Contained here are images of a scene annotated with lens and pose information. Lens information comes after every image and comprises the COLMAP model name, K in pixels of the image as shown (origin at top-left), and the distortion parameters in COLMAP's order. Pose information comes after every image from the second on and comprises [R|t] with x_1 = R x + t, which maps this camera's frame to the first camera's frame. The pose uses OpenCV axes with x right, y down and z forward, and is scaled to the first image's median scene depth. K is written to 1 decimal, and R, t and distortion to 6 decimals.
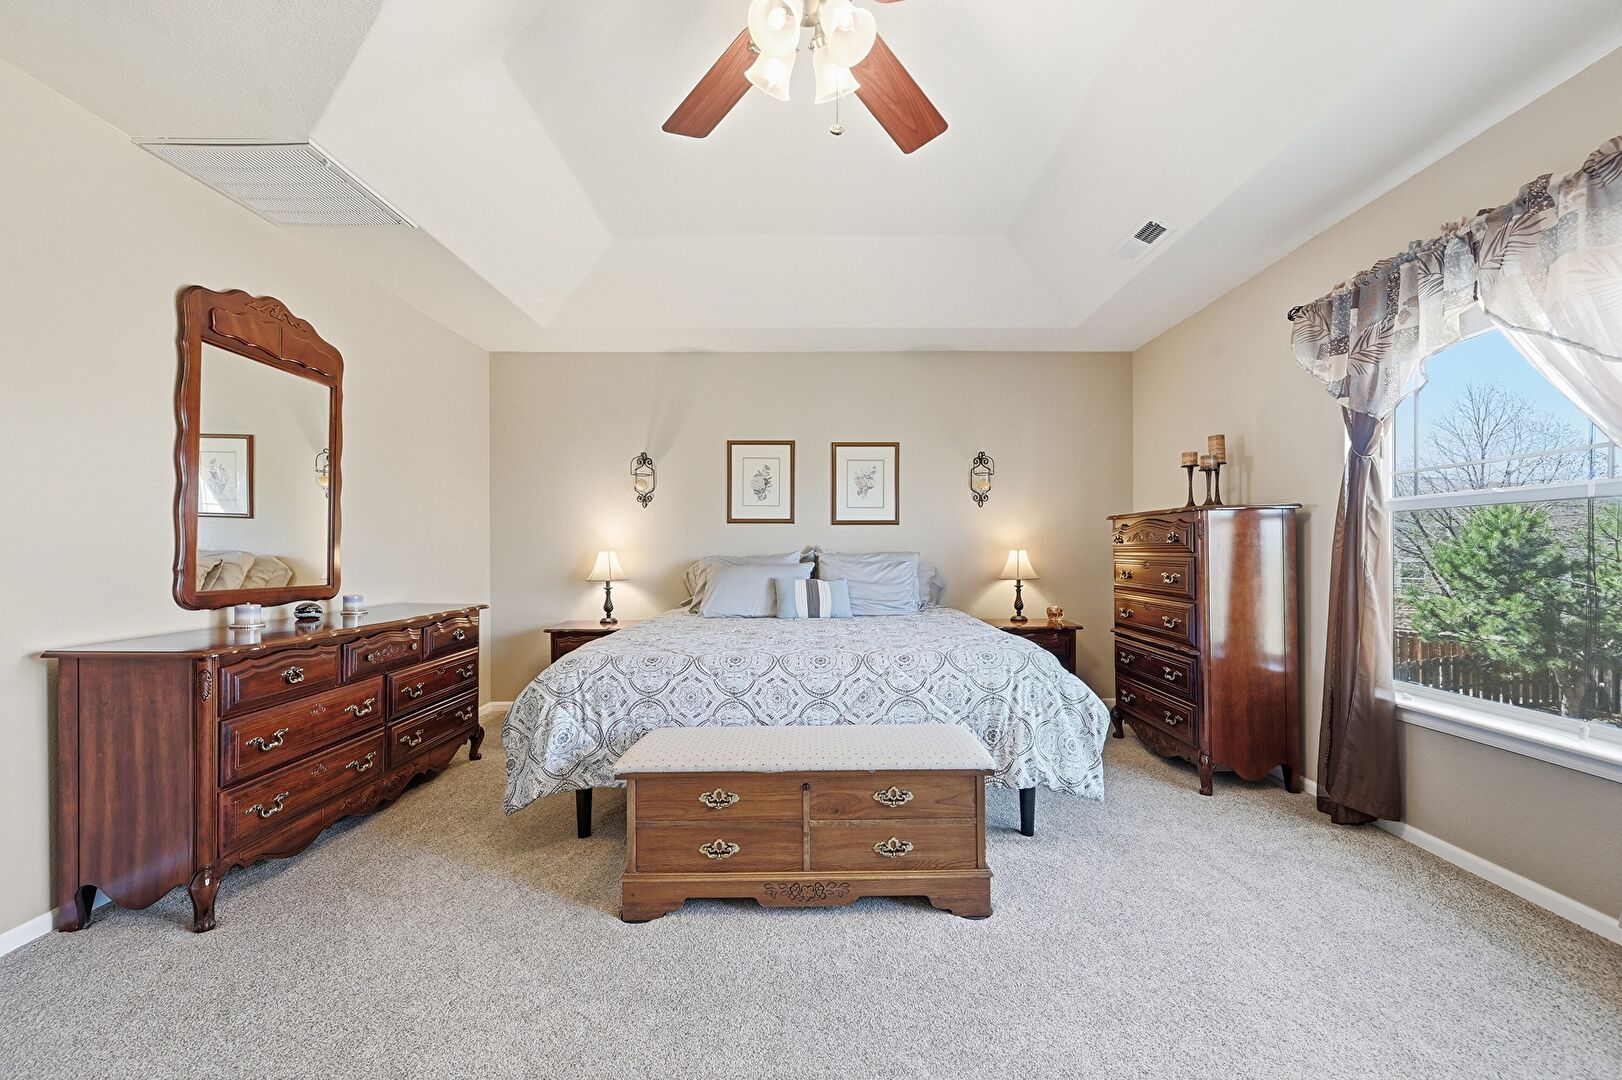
lens RADIAL K [[640.9, 0, 892.6], [0, 640.9, 552.1], [0, 0, 1]] dist [-0.002009, 0.000299]
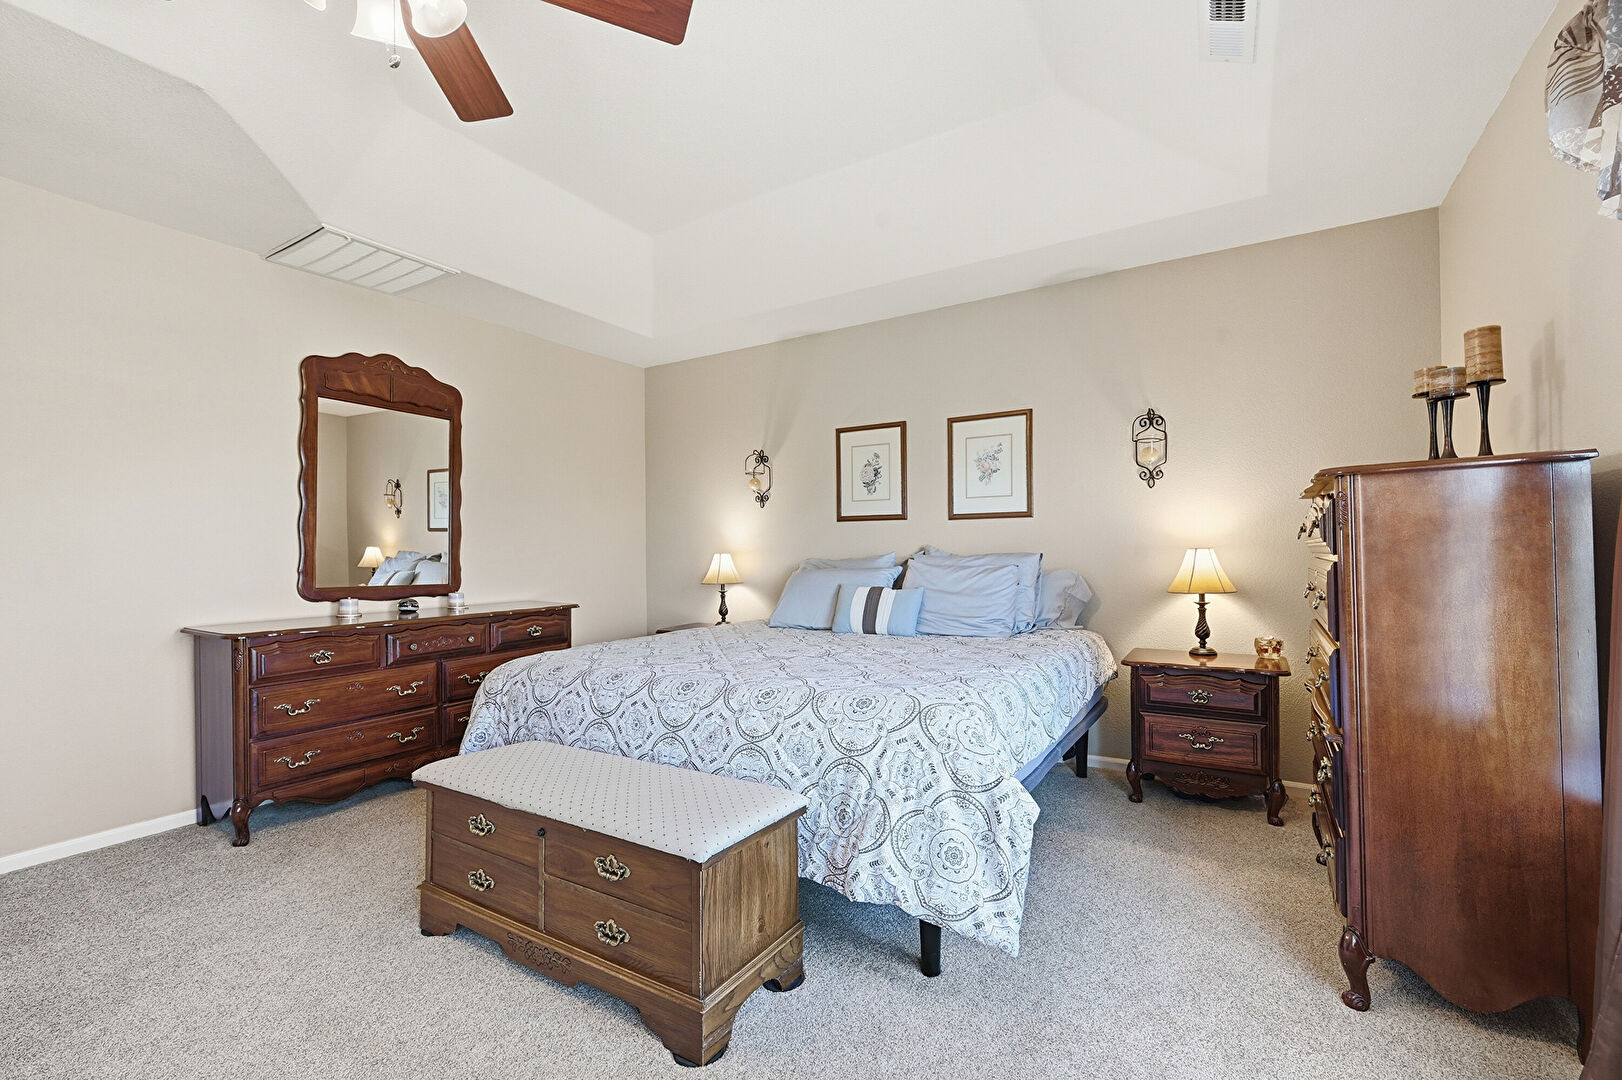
lens RADIAL K [[721.8, 0, 865.4], [0, 721.8, 548.9], [0, 0, 1]] dist [-0.002942, 0.000943]
pose [[0.836149, -0.007920, -0.548445, 0.590286], [0.006069, 0.999968, -0.005187, -0.003370], [0.548468, 0.001008, 0.836171, 0.335734]]
